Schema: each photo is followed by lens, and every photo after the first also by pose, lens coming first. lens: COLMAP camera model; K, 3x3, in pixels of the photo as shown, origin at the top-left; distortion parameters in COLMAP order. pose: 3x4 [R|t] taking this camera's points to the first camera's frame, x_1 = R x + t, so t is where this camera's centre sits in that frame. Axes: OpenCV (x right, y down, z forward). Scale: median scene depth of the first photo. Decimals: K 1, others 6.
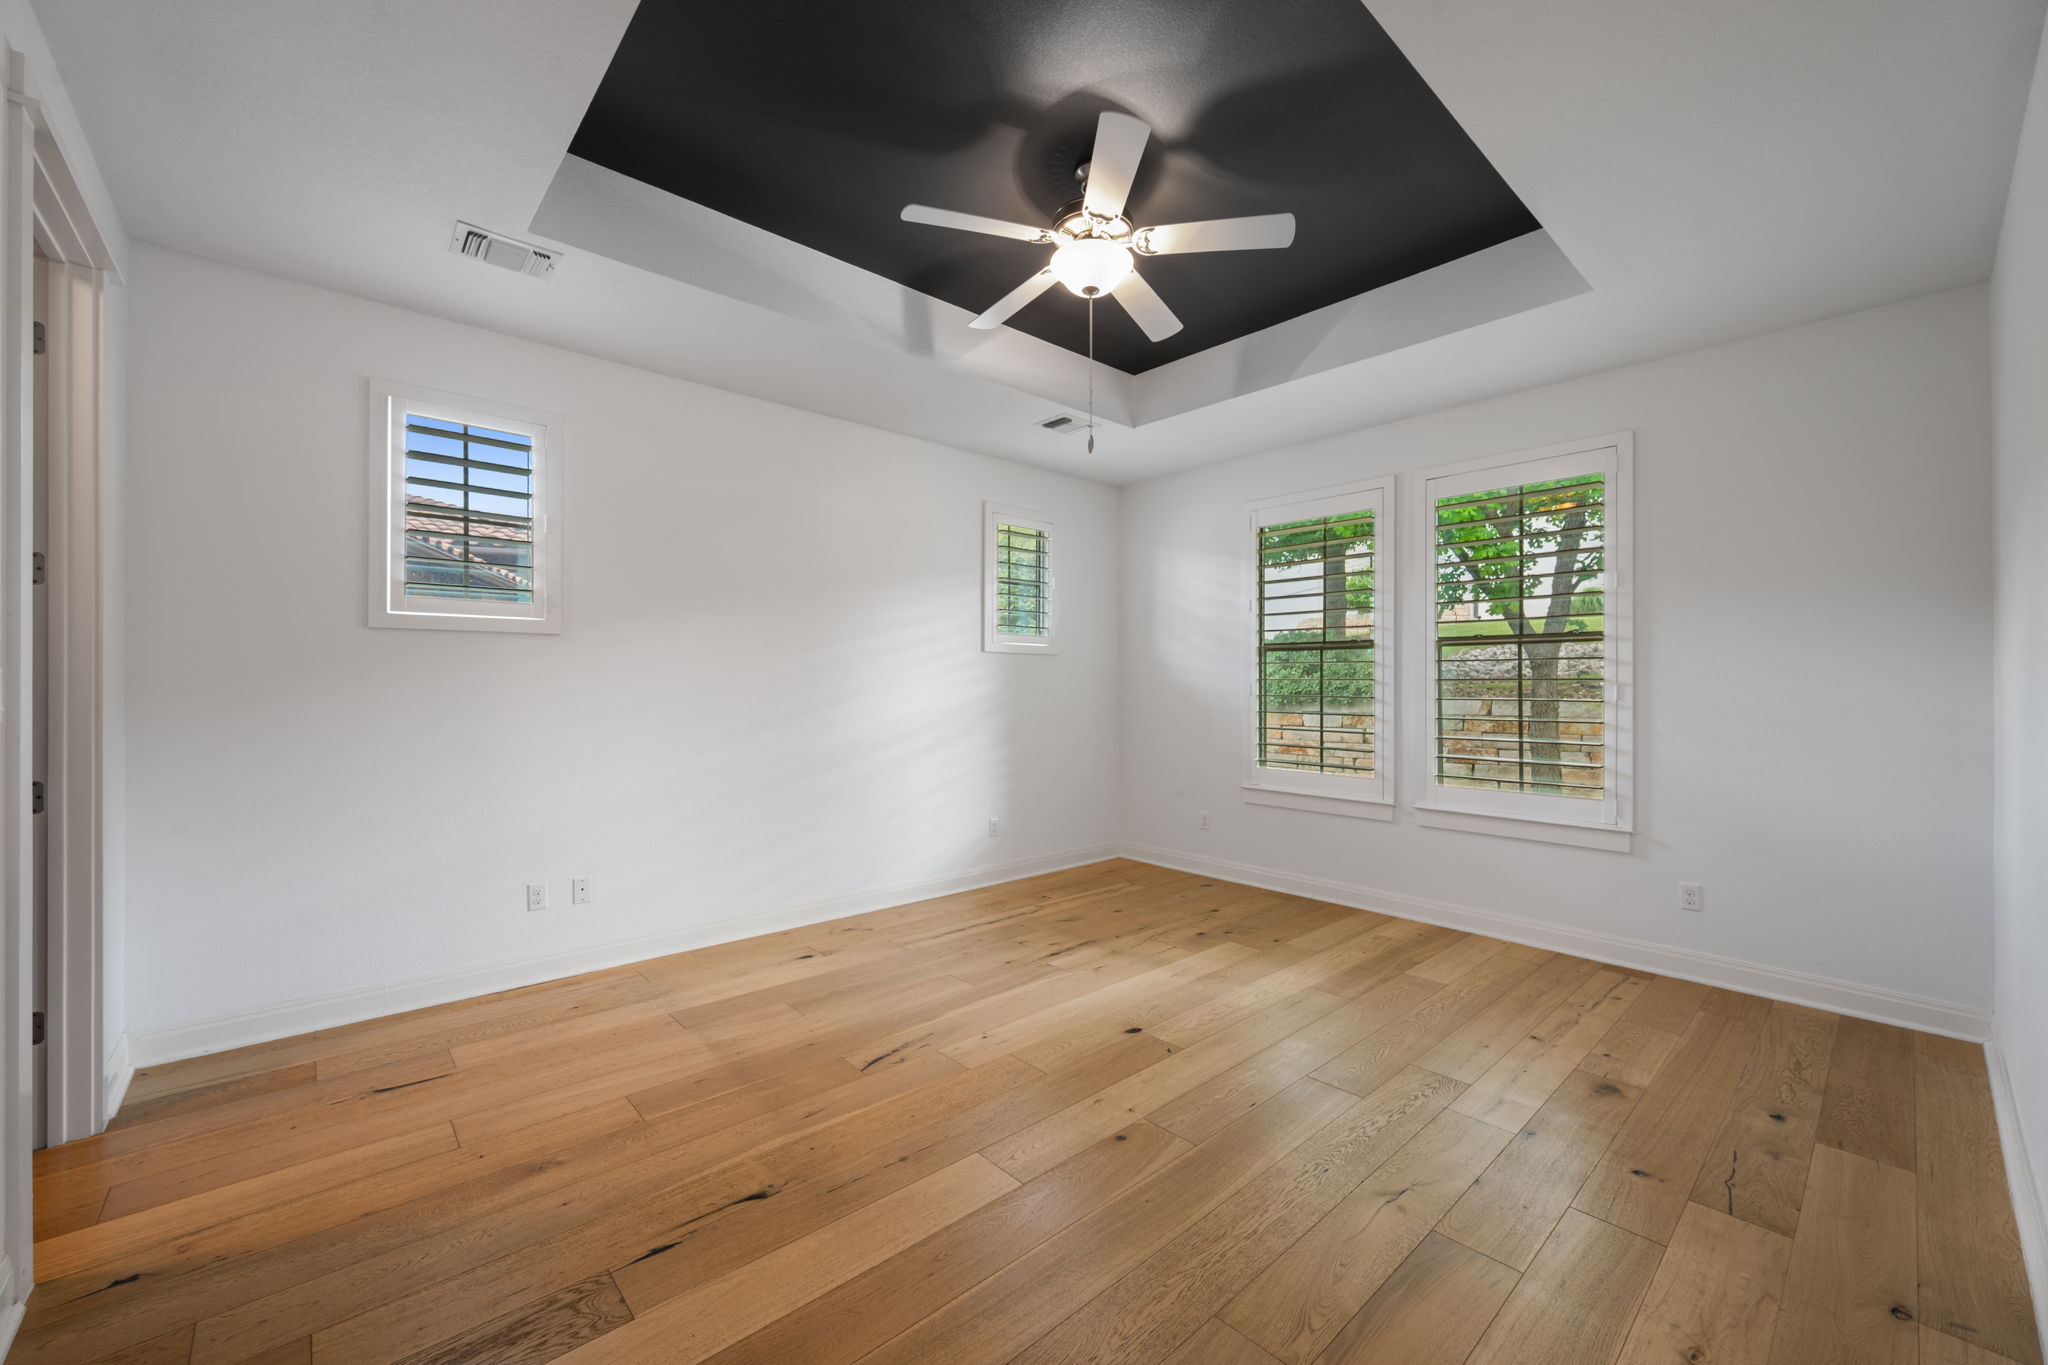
lens RADIAL K [[799.3, 0, 1022.3], [0, 799.3, 680.9], [0, 0, 1]] dist [-0.001957, -0.000175]
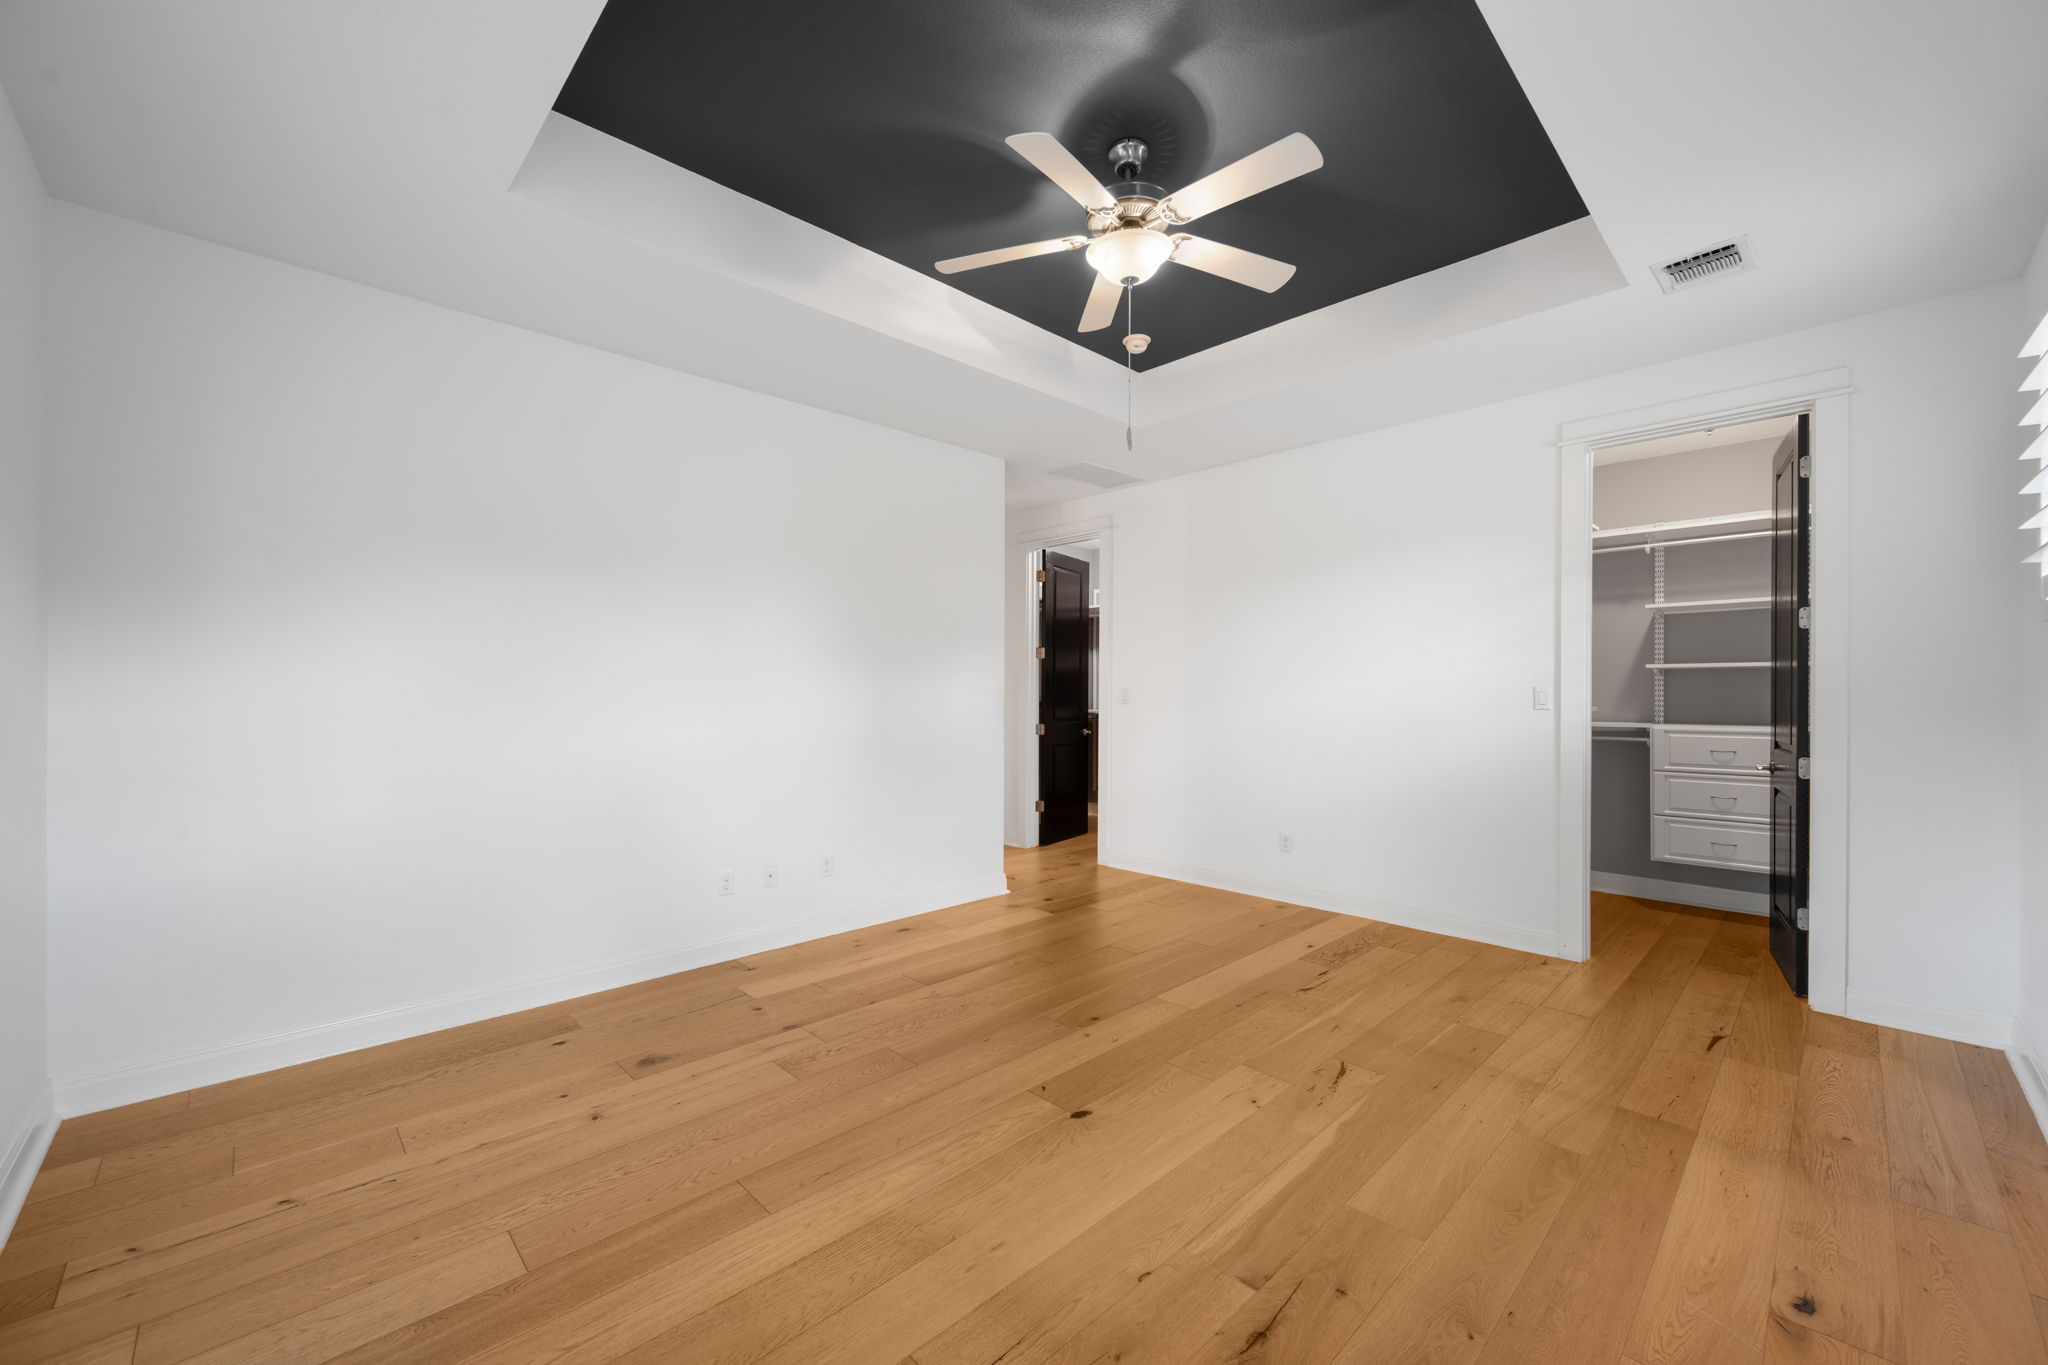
lens RADIAL K [[799.3, 0, 1022.3], [0, 799.3, 680.9], [0, 0, 1]] dist [-0.001957, -0.000175]
pose [[-0.999340, -0.003010, -0.036192, 0.248487], [-0.002215, 0.999756, -0.021991, 0.014403], [0.036249, -0.021896, -0.999103, 1.971539]]
